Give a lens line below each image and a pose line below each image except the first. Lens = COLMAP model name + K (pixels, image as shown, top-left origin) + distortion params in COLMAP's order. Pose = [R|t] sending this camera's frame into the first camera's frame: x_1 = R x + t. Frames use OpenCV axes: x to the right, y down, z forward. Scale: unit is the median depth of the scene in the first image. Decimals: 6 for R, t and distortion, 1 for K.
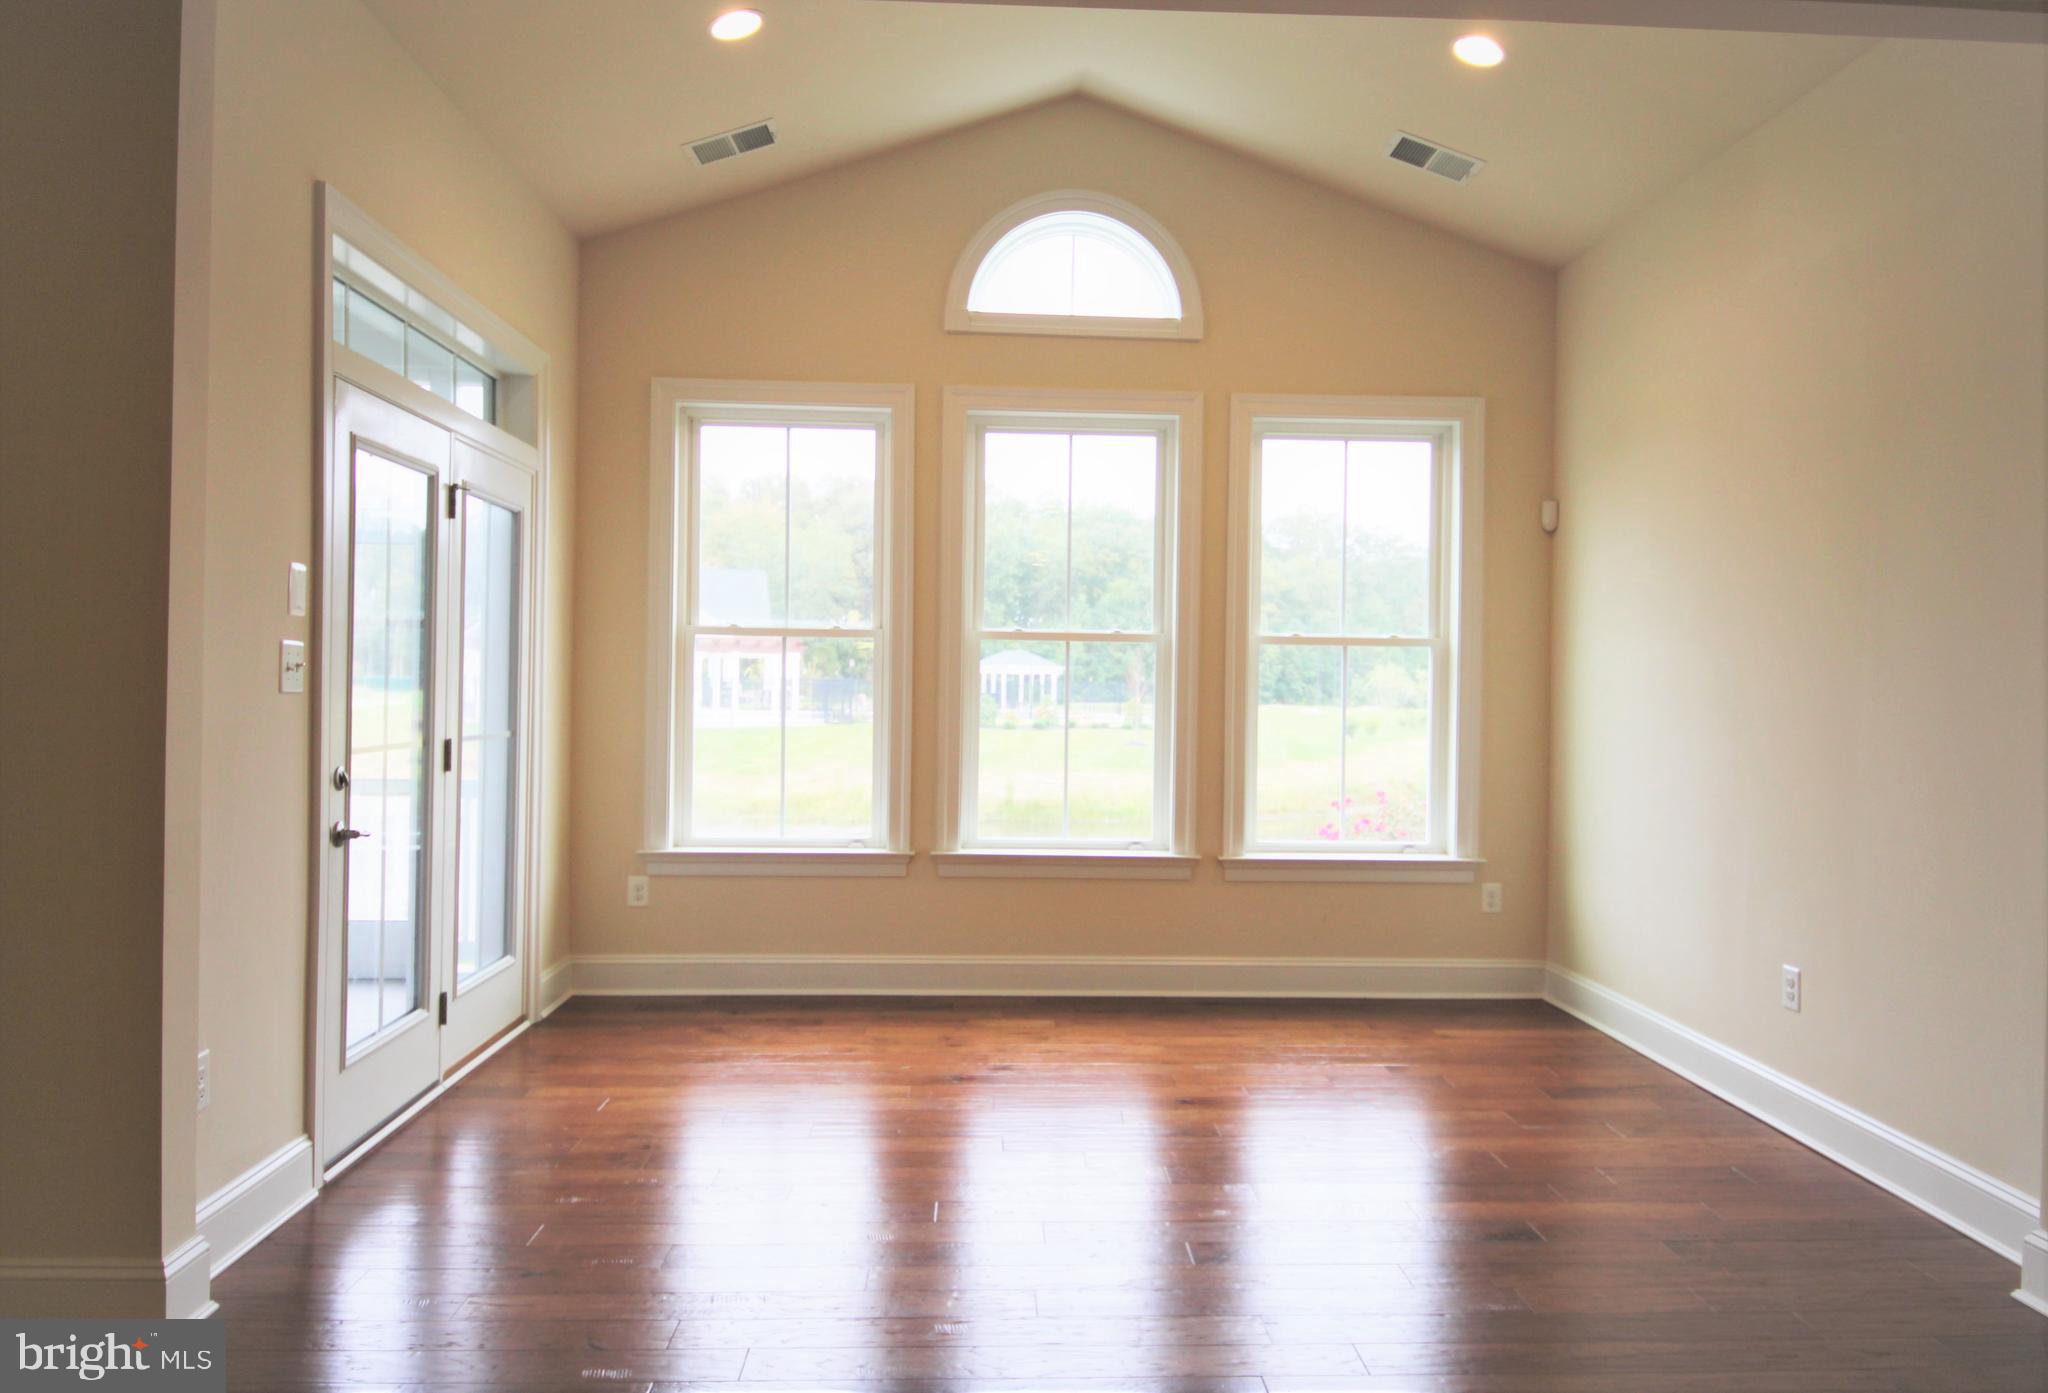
lens RADIAL K [[1125.9, 0, 1023.7], [0, 1125.9, 686.7], [0, 0, 1]] dist [0.000454, 0.000010]
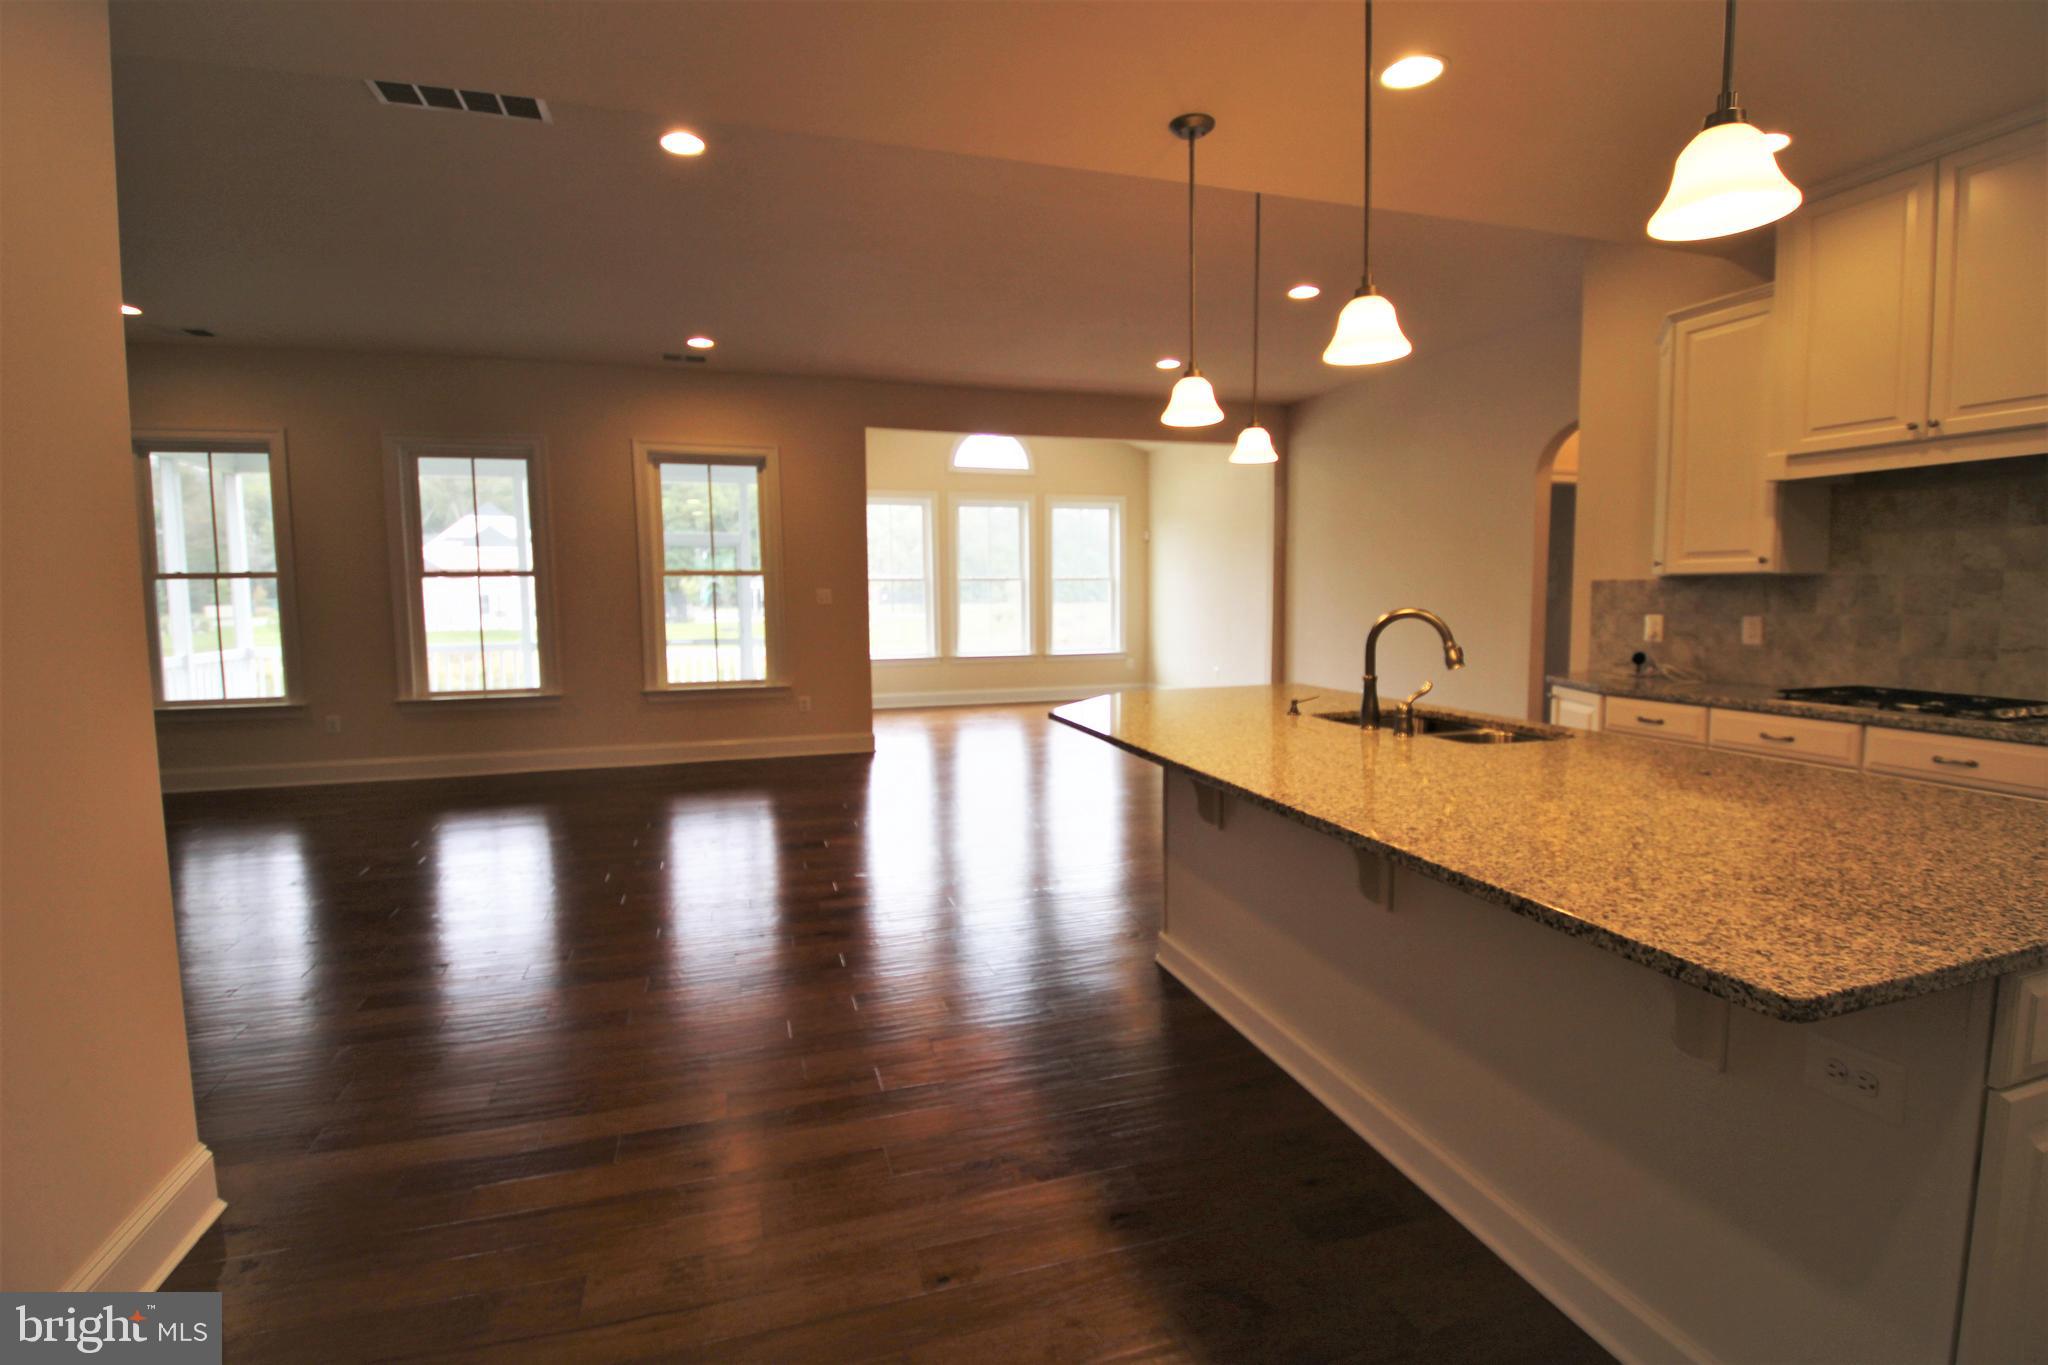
lens RADIAL K [[970.1, 0, 1025.2], [0, 970.1, 676.5], [0, 0, 1]] dist [0.025322, -0.036065]
pose [[0.966619, -0.041997, 0.252752, -0.520234], [0.018773, 0.995432, 0.093604, -0.029474], [-0.255528, -0.085735, 0.962993, -1.456373]]
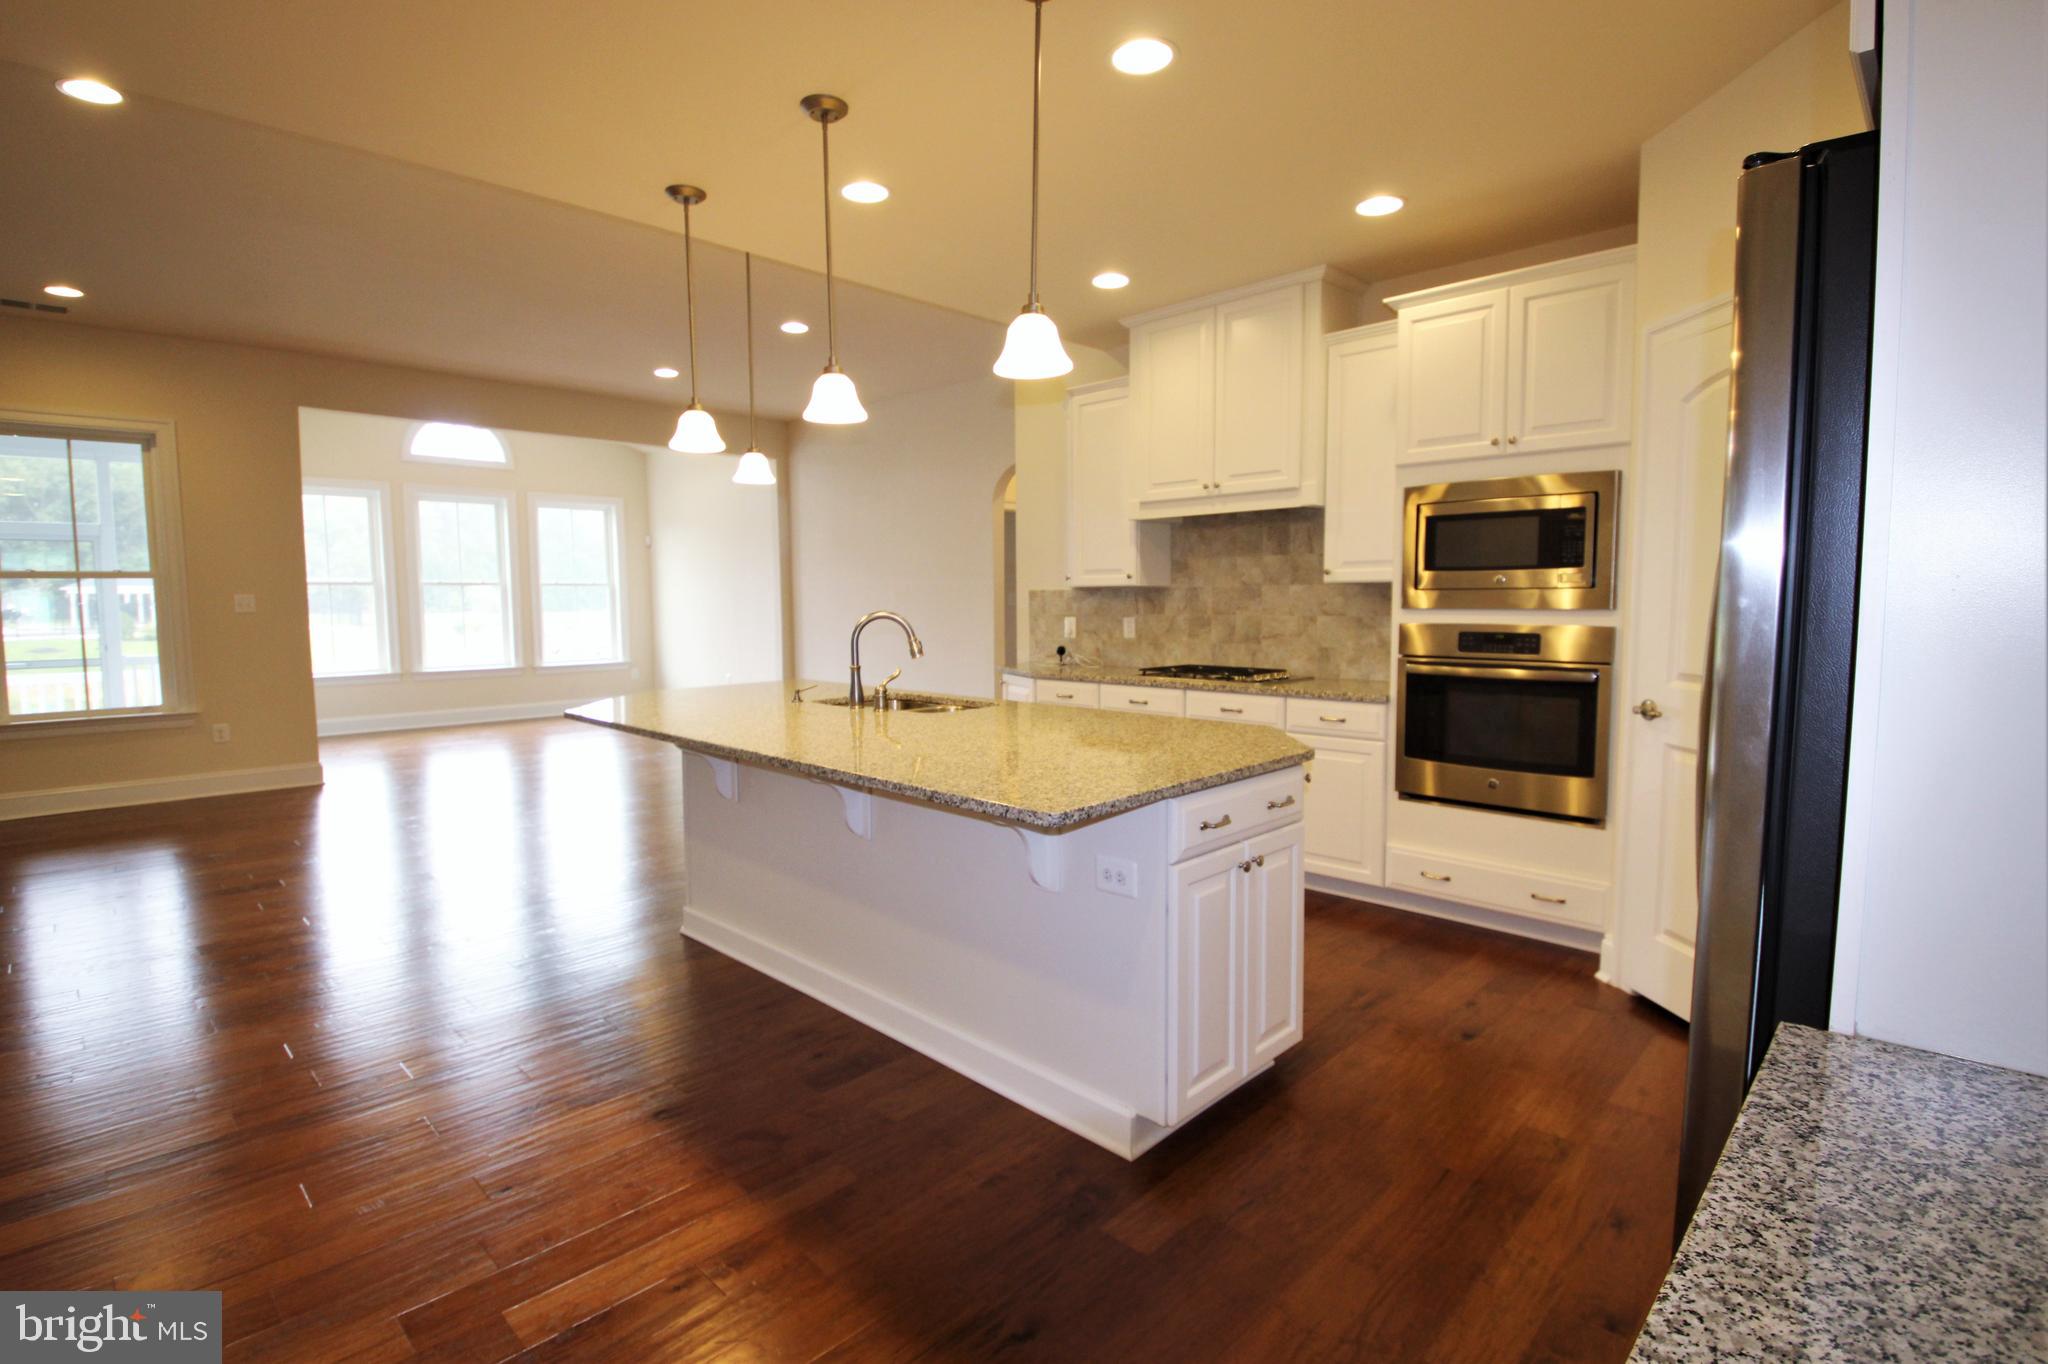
lens RADIAL K [[970.1, 0, 1025.2], [0, 970.1, 676.0], [0, 0, 1]] dist [0.025322, -0.036065]
pose [[0.730878, -0.071597, 0.678743, -0.550666], [0.011352, 0.995620, 0.092800, -0.029454], [-0.682414, -0.060120, 0.728489, -1.518667]]
